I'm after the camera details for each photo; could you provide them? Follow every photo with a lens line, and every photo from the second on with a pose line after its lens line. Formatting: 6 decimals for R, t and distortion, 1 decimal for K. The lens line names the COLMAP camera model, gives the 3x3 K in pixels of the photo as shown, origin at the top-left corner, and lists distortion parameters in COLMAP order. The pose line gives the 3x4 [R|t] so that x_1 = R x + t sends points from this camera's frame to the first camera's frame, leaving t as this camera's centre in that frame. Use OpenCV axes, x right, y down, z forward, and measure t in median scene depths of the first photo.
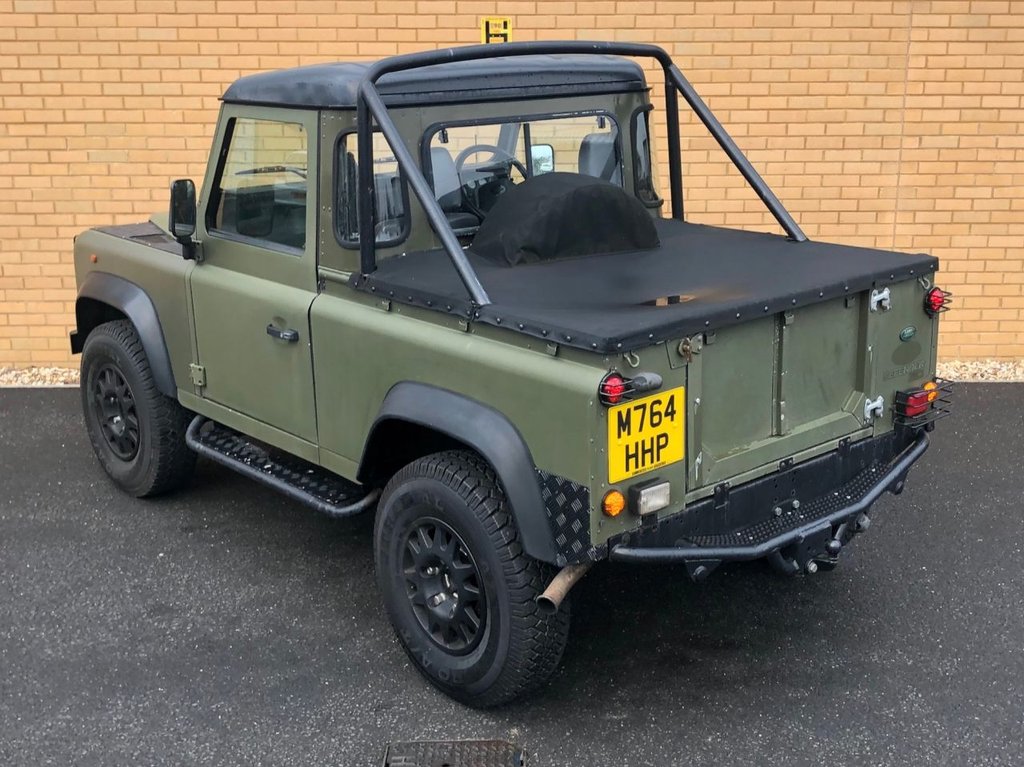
lens RADIAL K [[1235.3, 0, 565.9], [0, 1235.3, 403.8], [0, 0, 1]] dist [0.002518, 0.000000]
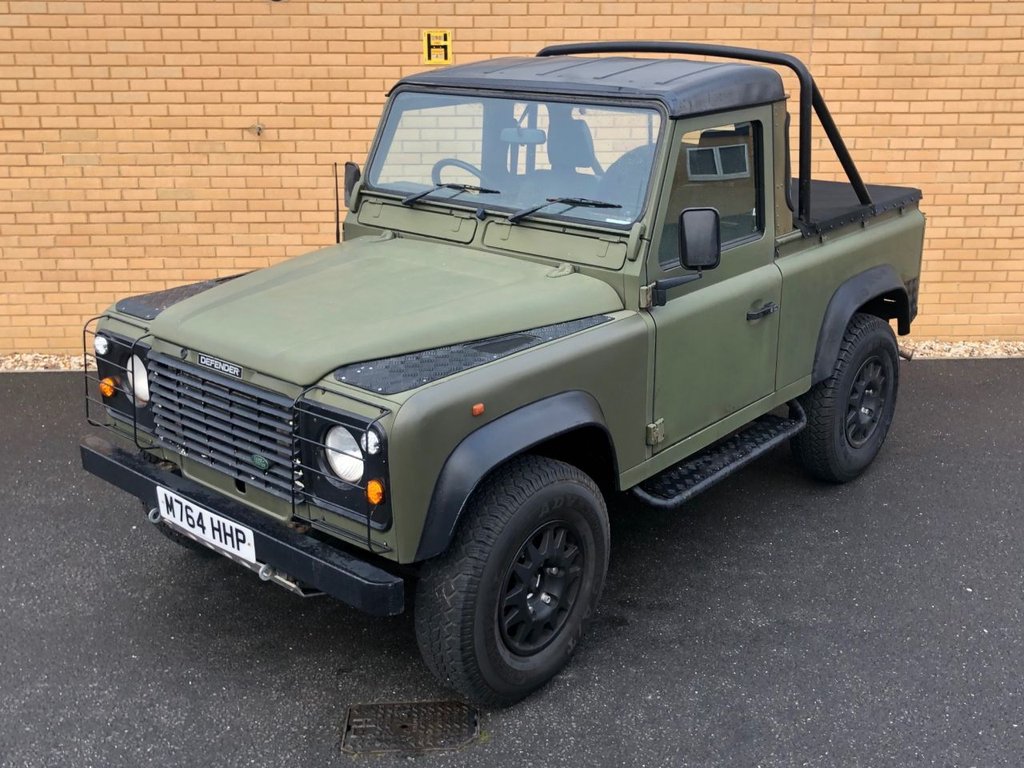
lens RADIAL K [[1079.5, 0, 520.7], [0, 1079.5, 405.4], [0, 0, 1]] dist [0.002246, 0.000000]
pose [[0.999688, -0.009113, 0.023245, -0.012913], [0.008565, 0.999686, 0.023556, -0.004004], [-0.023453, -0.023350, 0.999452, 0.059644]]
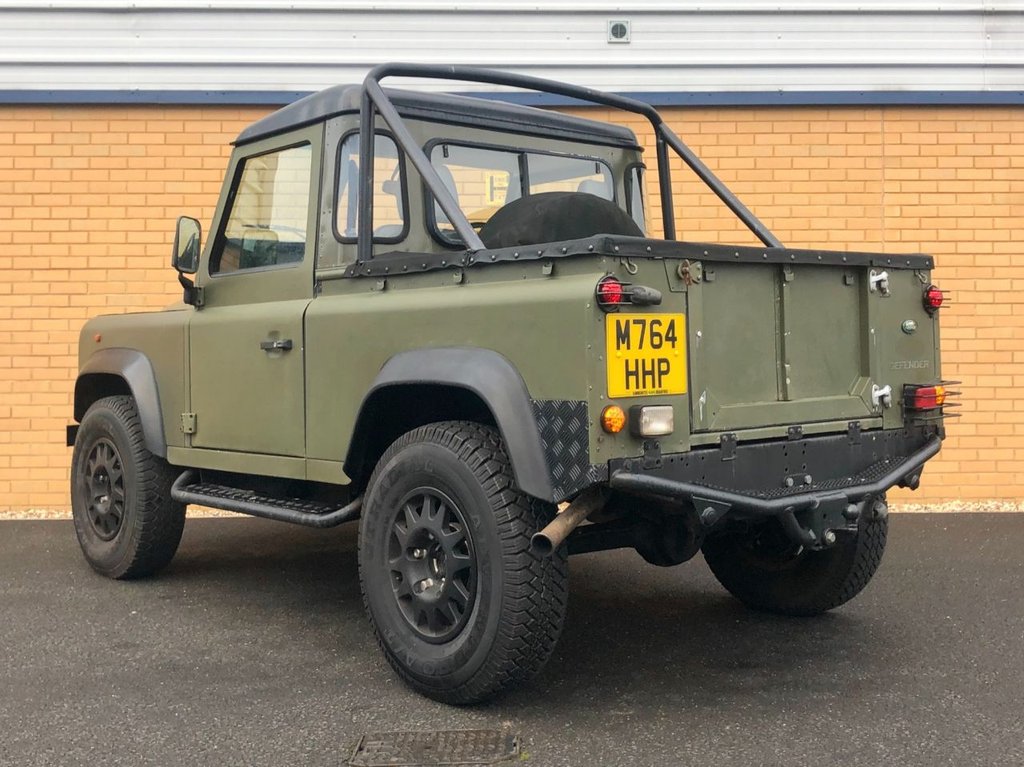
lens RADIAL K [[1181.5, 0, 562.8], [0, 1181.5, 324.0], [0, 0, 1]] dist [0.009468, 0.000000]
pose [[0.999971, -0.007295, -0.001978, 0.001811], [0.006427, 0.958345, -0.285539, 0.195969], [0.003979, 0.285518, 0.958365, 0.088502]]
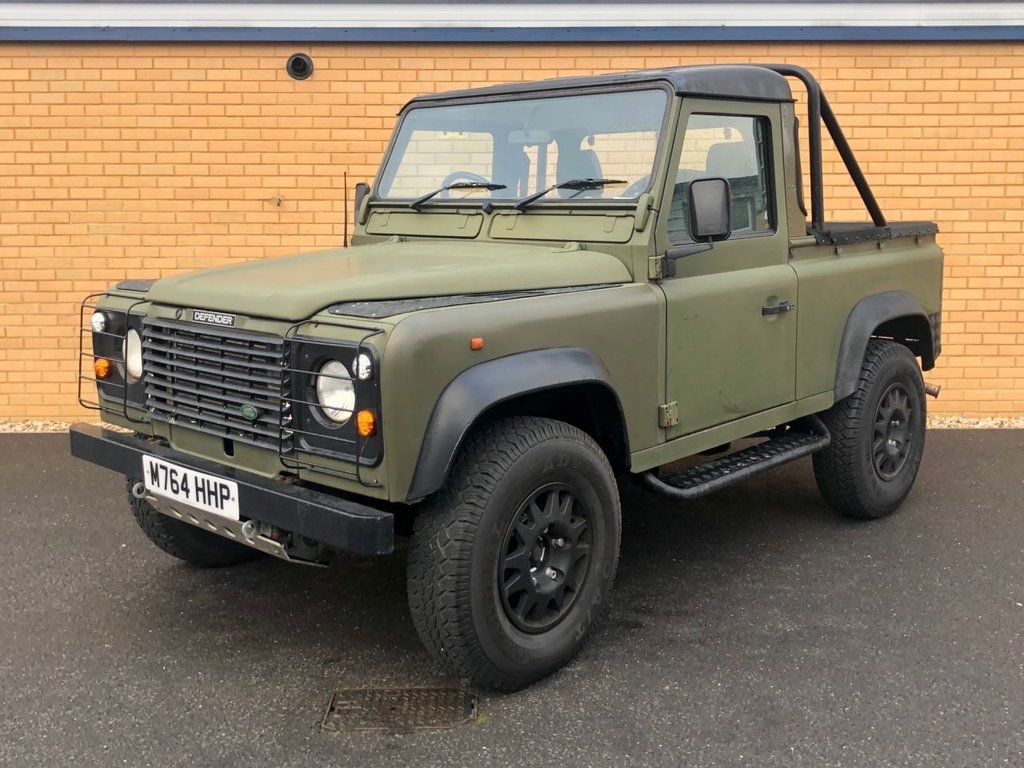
lens RADIAL K [[1079.5, 0, 497.4], [0, 1079.5, 351.7], [0, 0, 1]] dist [0.002246, 0.000000]
pose [[0.999891, -0.003444, -0.014324, -0.002769], [0.001099, 0.987020, -0.160595, 0.123223], [0.014691, 0.160562, 0.986916, 0.103367]]
